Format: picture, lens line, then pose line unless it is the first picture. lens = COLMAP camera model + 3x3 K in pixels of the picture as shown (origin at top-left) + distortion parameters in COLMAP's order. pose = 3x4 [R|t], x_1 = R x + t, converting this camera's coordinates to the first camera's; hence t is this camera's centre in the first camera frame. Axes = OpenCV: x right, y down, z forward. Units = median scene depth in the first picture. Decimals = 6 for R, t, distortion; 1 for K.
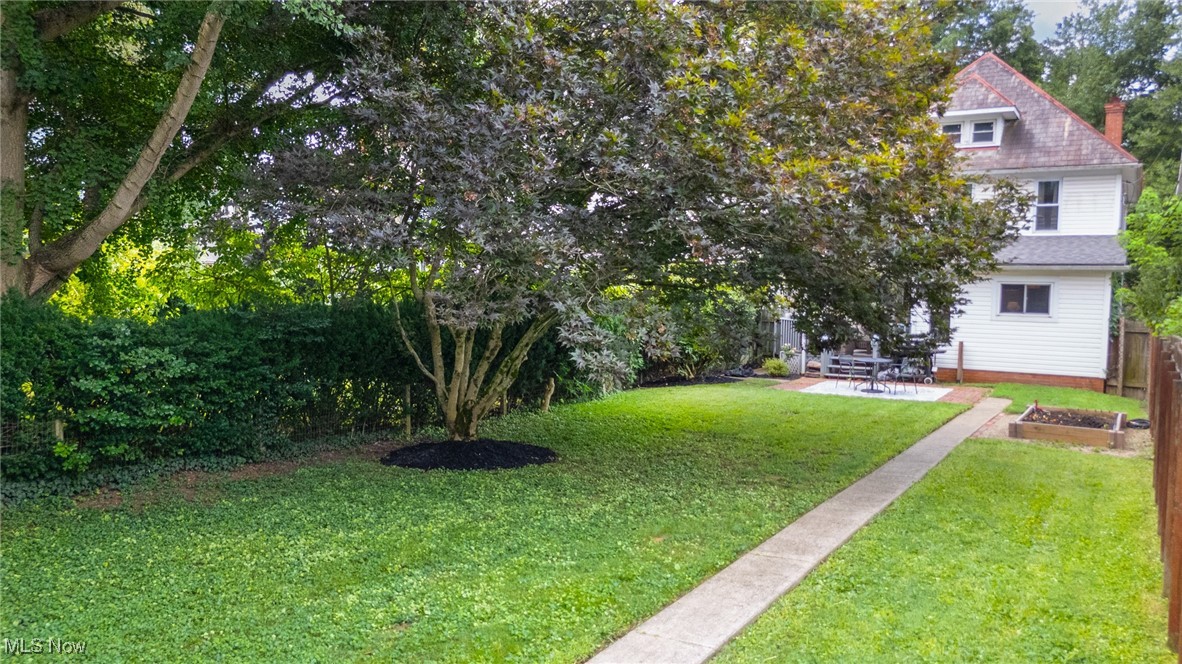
lens RADIAL K [[892.1, 0, 597.3], [0, 892.1, 332.8], [0, 0, 1]] dist [0.046860, -0.003925]
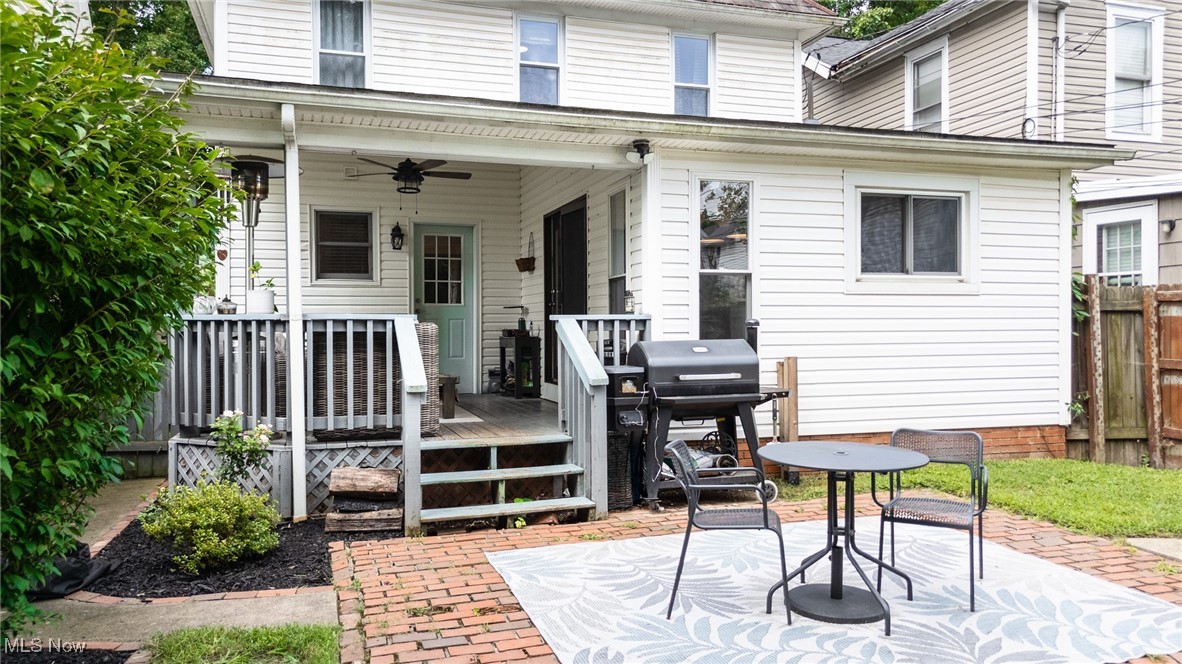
lens RADIAL K [[892.1, 0, 597.3], [0, 892.1, 332.8], [0, 0, 1]] dist [0.046860, -0.003925]
pose [[0.639195, -0.018949, 0.768811, 0.101535], [0.067738, 0.997198, -0.031740, 0.006584], [-0.766055, 0.072366, 0.638688, 0.868672]]
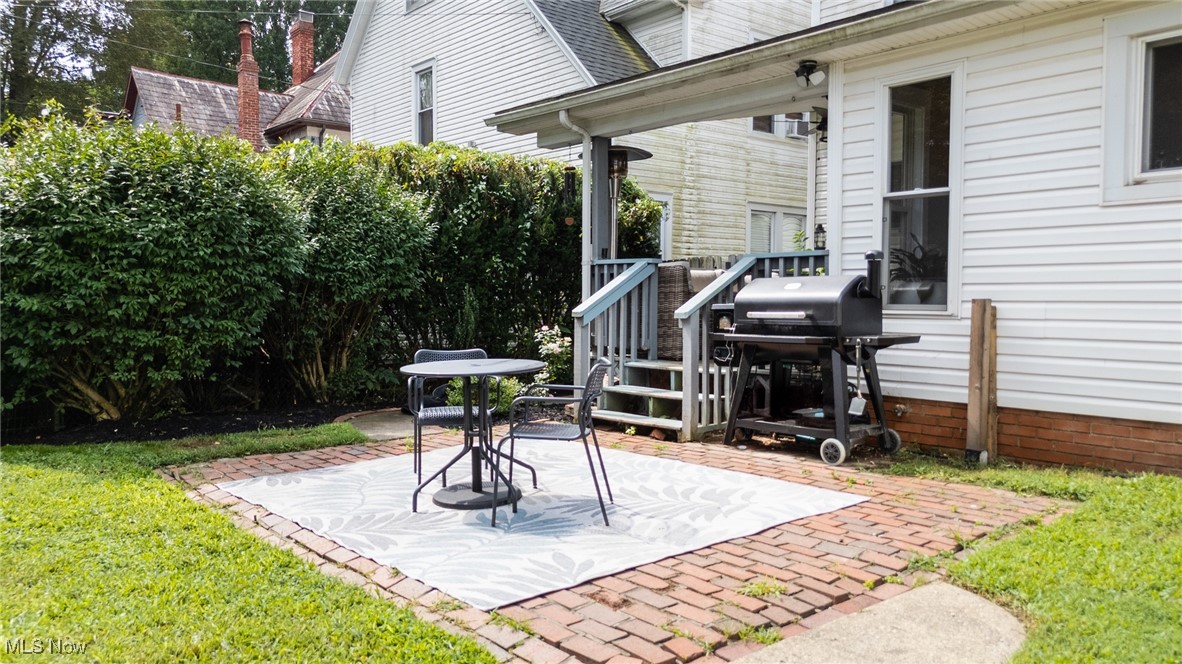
lens RADIAL K [[892.1, 0, 597.3], [0, 892.1, 332.8], [0, 0, 1]] dist [0.046860, -0.003925]
pose [[0.950026, 0.002065, -0.312165, 0.394370], [-0.011973, 0.999483, -0.029826, 0.029140], [0.311942, 0.032073, 0.949560, 0.749105]]
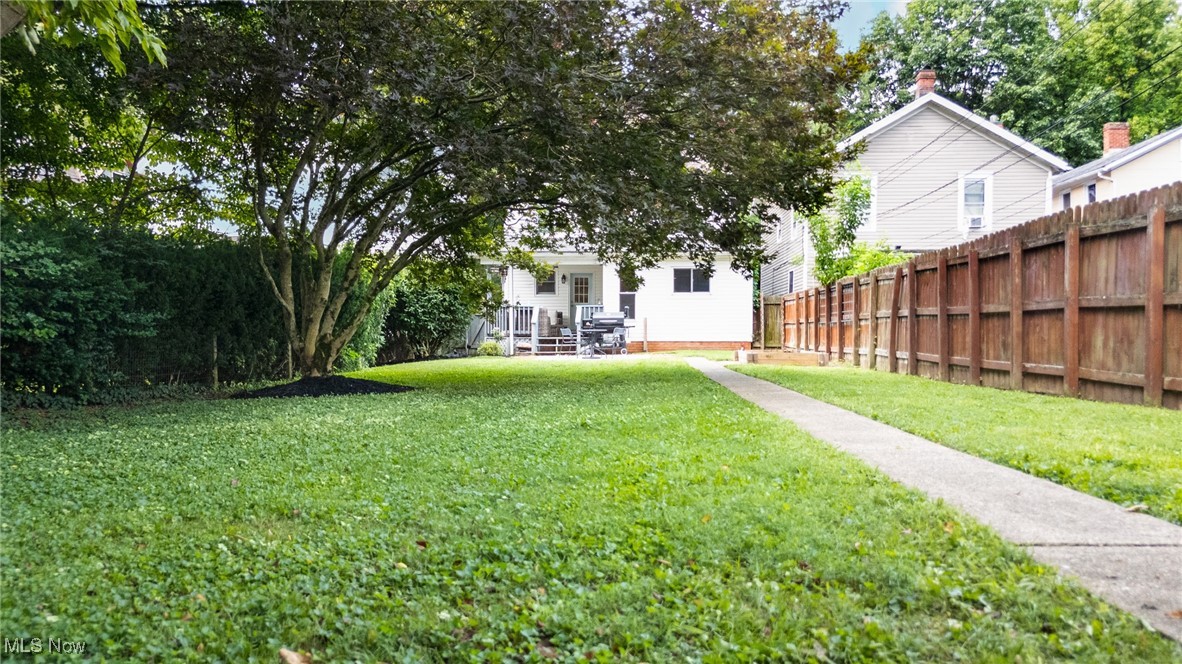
lens RADIAL K [[892.1, 0, 597.3], [0, 892.1, 332.8], [0, 0, 1]] dist [0.046860, -0.003925]
pose [[0.866819, -0.014666, 0.498408, -0.239779], [0.046265, 0.997621, -0.051106, 0.088848], [-0.496472, 0.067358, 0.865435, 0.025607]]
